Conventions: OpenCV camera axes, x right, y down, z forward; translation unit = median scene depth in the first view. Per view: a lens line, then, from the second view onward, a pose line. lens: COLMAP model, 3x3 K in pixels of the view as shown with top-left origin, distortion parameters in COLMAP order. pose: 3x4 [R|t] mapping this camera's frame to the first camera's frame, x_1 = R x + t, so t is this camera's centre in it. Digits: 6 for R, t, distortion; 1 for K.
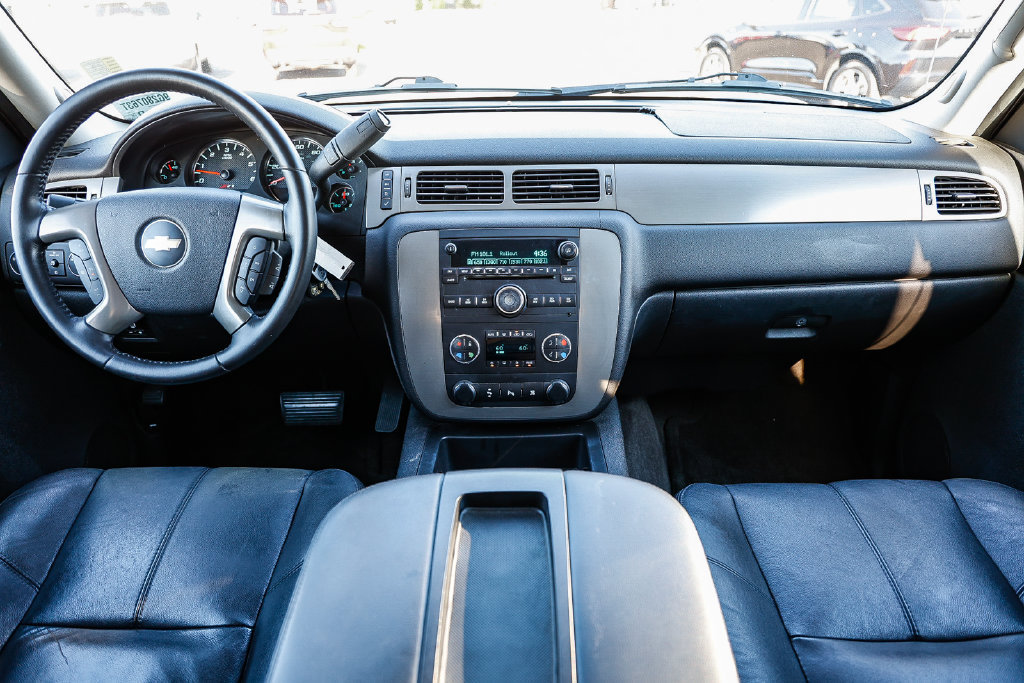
lens RADIAL K [[687.3, 0, 512.0], [0, 687.3, 341.5], [0, 0, 1]] dist [-0.007970, -0.001112]
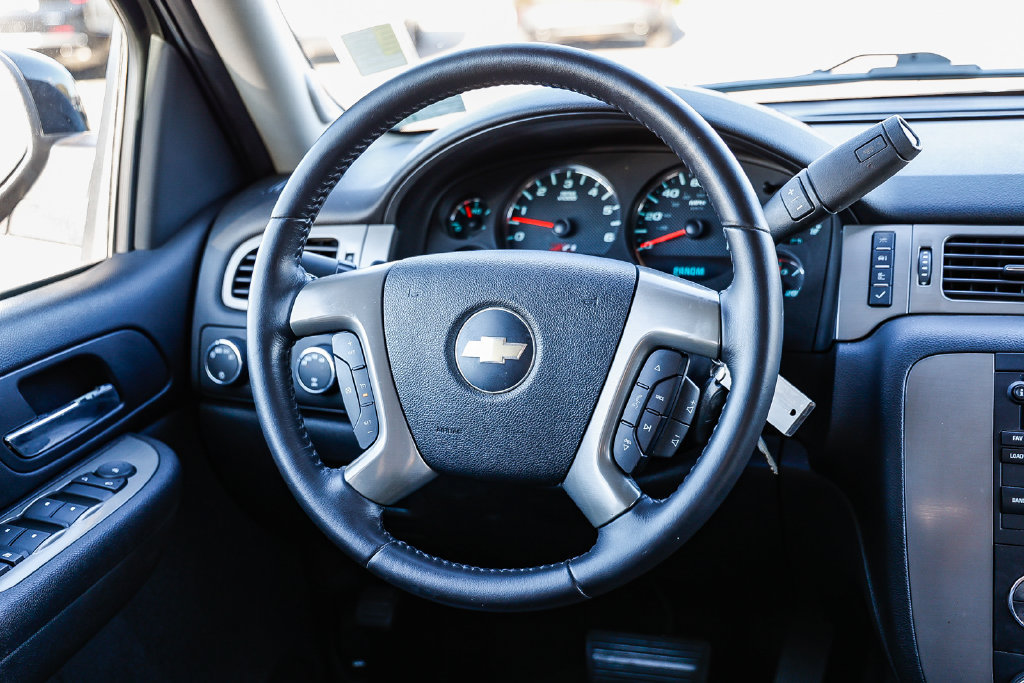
lens RADIAL K [[1260.8, 0, 512.0], [0, 1260.8, 341.5], [0, 0, 1]] dist [0.140084, 0.012039]
pose [[0.960973, 0.060730, -0.269895, -0.214316], [-0.098345, 0.986873, -0.128102, -0.019947], [0.258572, 0.149646, 0.954330, 0.029292]]
